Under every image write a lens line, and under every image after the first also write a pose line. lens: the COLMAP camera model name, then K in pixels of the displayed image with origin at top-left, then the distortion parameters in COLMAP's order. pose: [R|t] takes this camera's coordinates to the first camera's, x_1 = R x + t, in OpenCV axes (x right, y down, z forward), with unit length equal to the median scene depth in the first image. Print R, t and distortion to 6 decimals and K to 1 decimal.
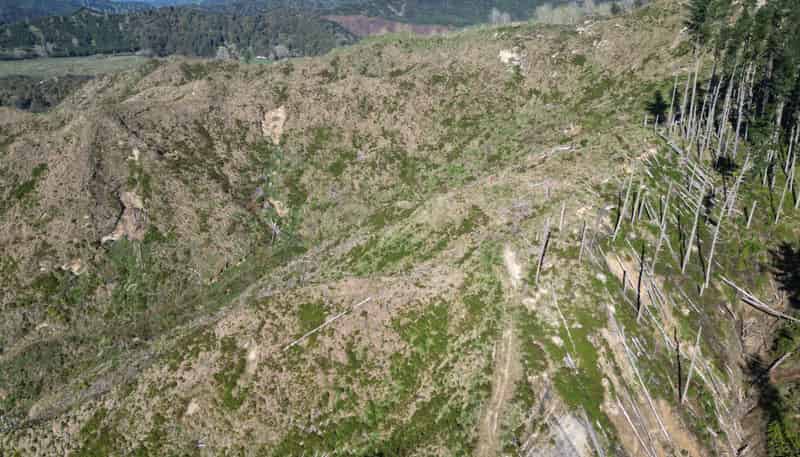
lens RADIAL K [[558.2, 0, 401.2], [0, 558.2, 228.3], [0, 0, 1]] dist [0.090572, -0.095836]
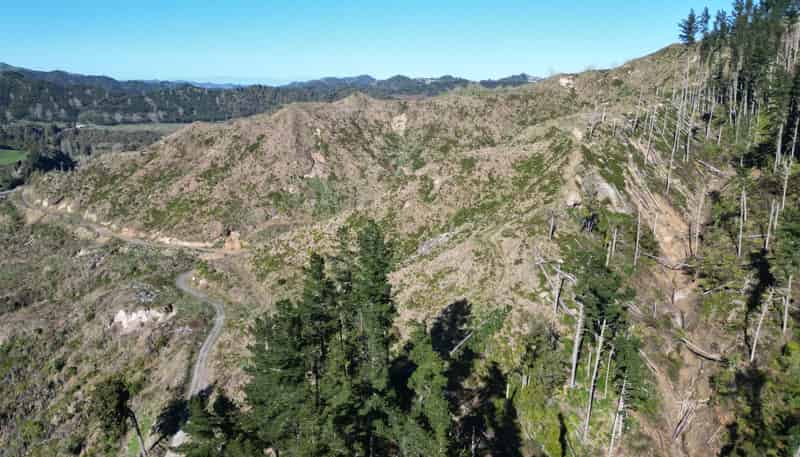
lens RADIAL K [[558.2, 0, 401.2], [0, 558.2, 228.3], [0, 0, 1]] dist [0.090572, -0.095836]
pose [[0.996394, 0.030330, -0.079235, -0.119424], [-0.041592, 0.988617, -0.144591, 0.344513], [0.073947, 0.147365, 0.986314, -0.450089]]
